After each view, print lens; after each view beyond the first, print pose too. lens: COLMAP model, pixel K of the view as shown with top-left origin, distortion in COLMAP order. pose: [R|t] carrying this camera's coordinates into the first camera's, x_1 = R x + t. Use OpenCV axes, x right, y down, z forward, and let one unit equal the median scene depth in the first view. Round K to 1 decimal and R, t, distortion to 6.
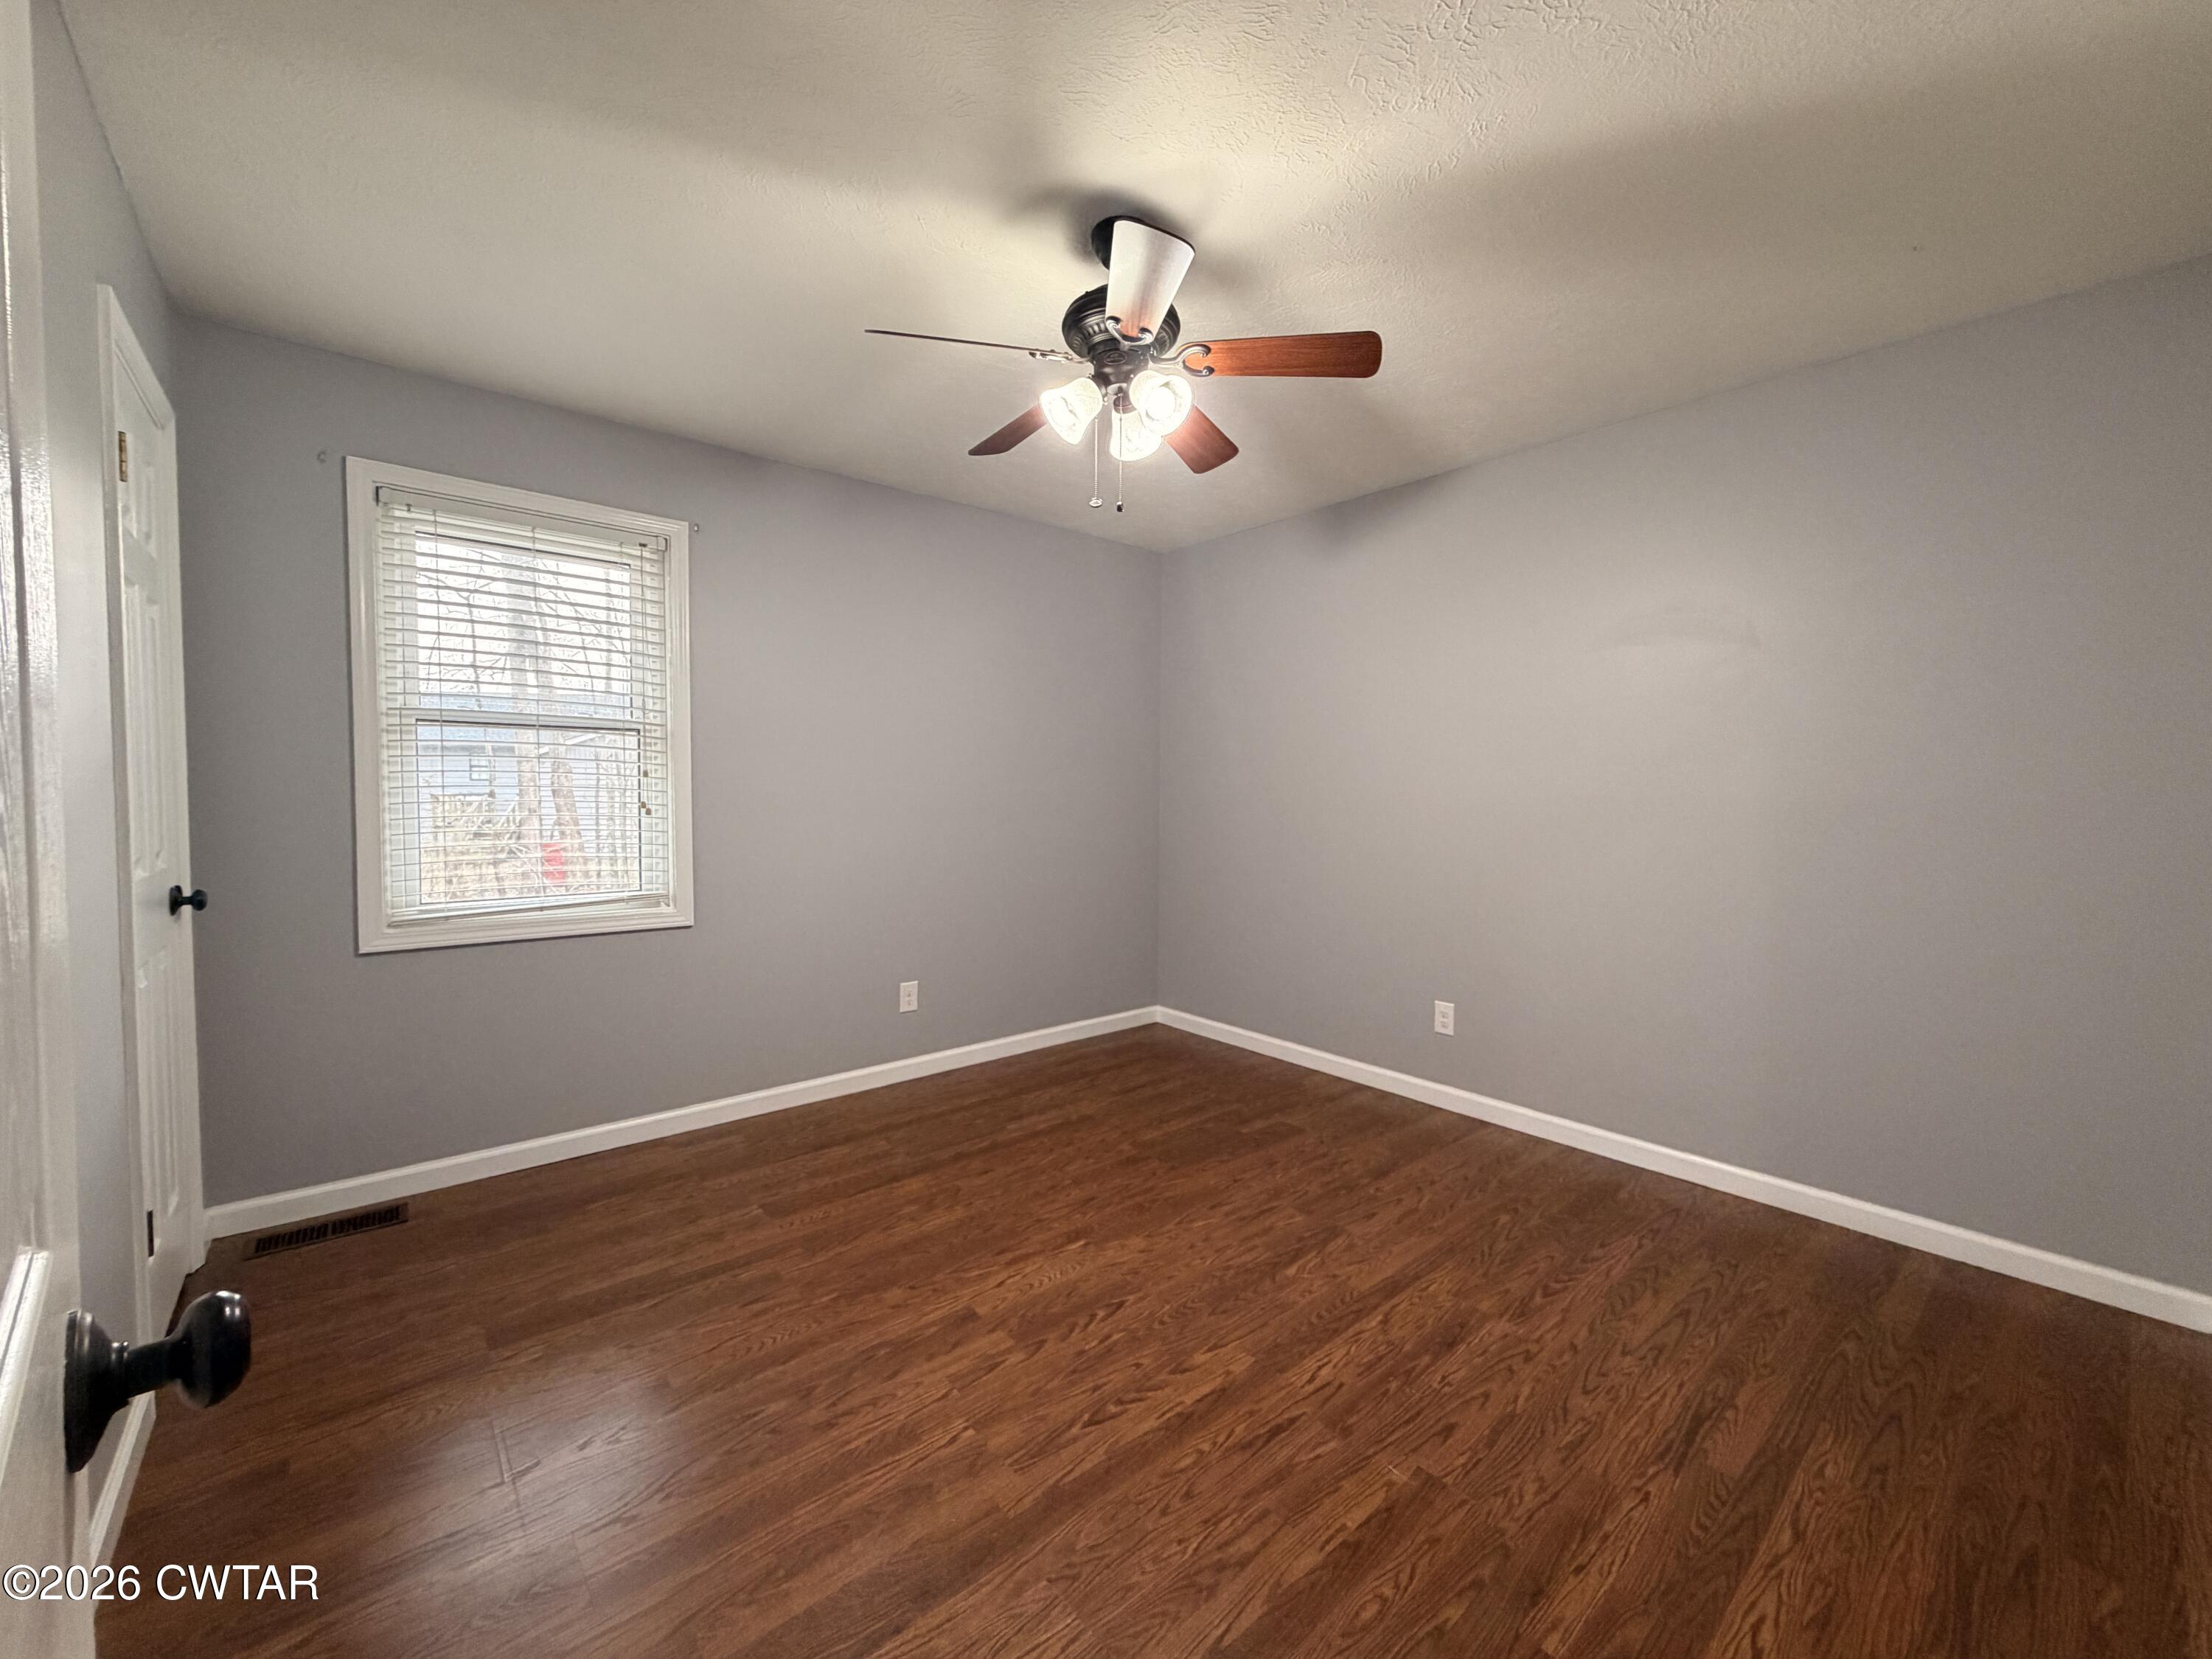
lens RADIAL K [[877.9, 0, 1098.7], [0, 877.9, 828.0], [0, 0, 1]] dist [-0.000302, -0.000034]
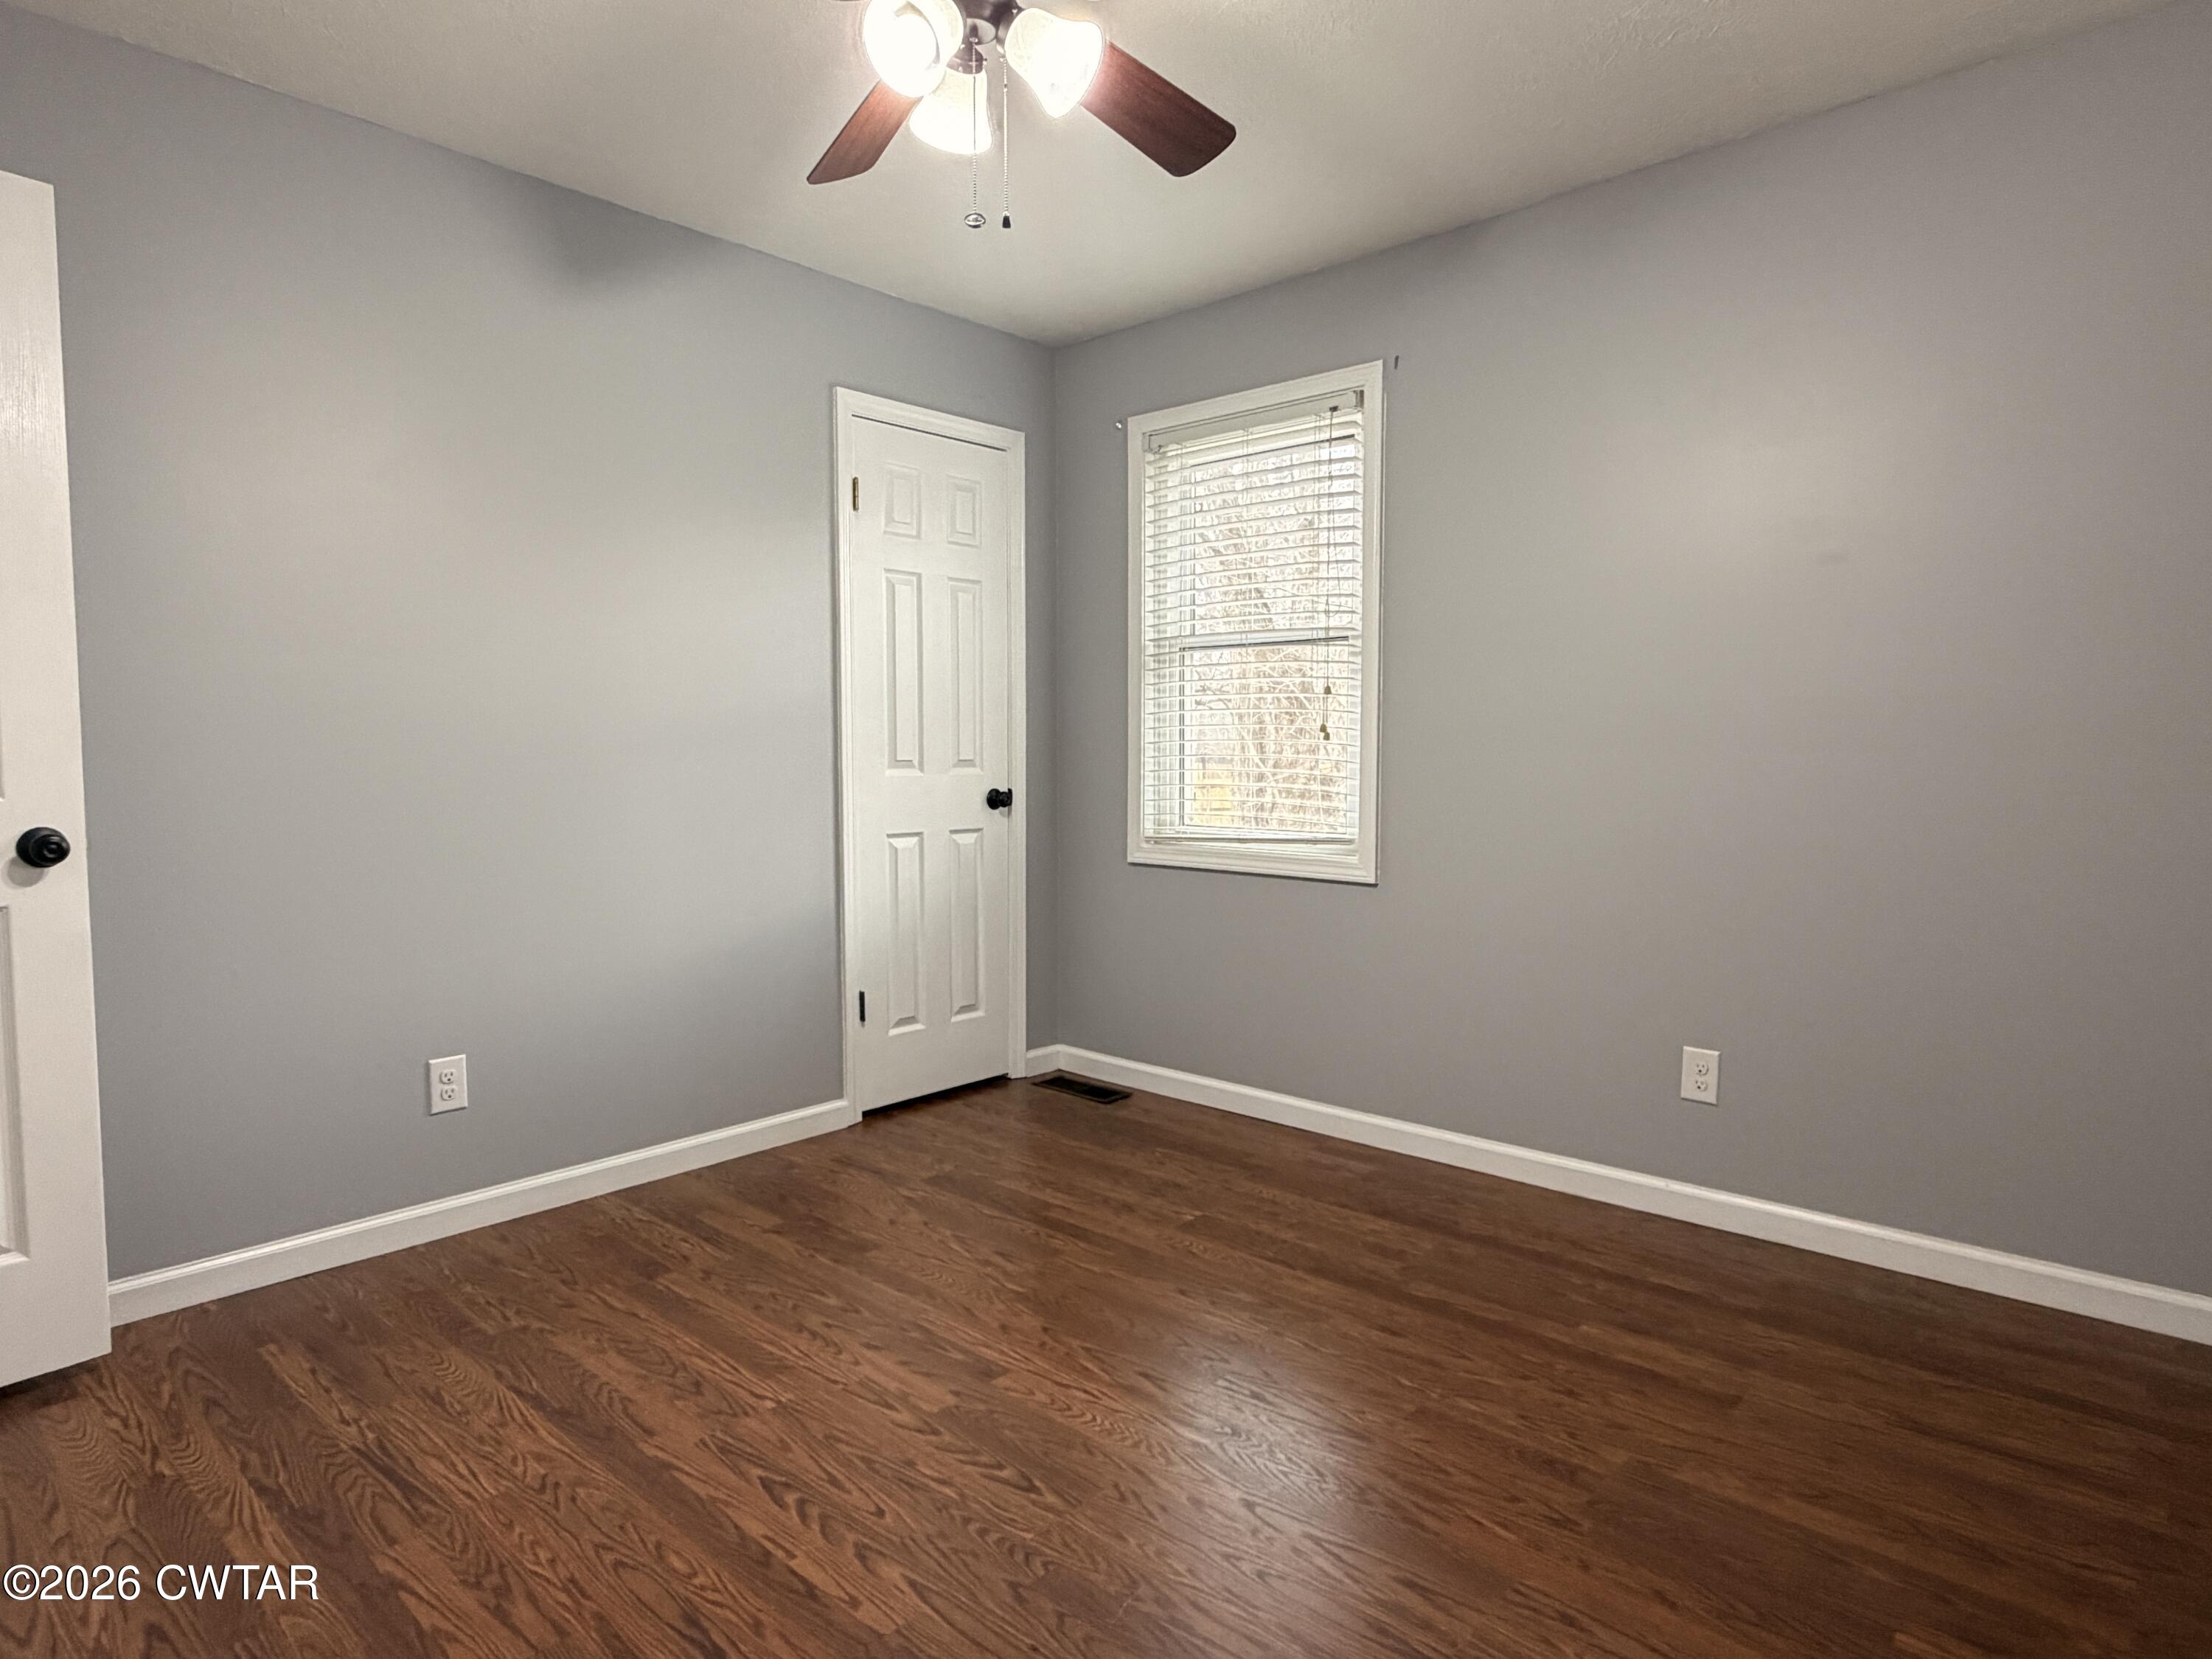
lens RADIAL K [[1245.0, 0, 1106.0], [0, 1245.0, 829.5], [0, 0, 1]] dist [-0.004821, 0.000722]
pose [[0.129190, 0.057786, -0.989935, 0.768651], [-0.040772, 0.997766, 0.052923, 0.018746], [0.990781, 0.033525, 0.131258, 0.797960]]
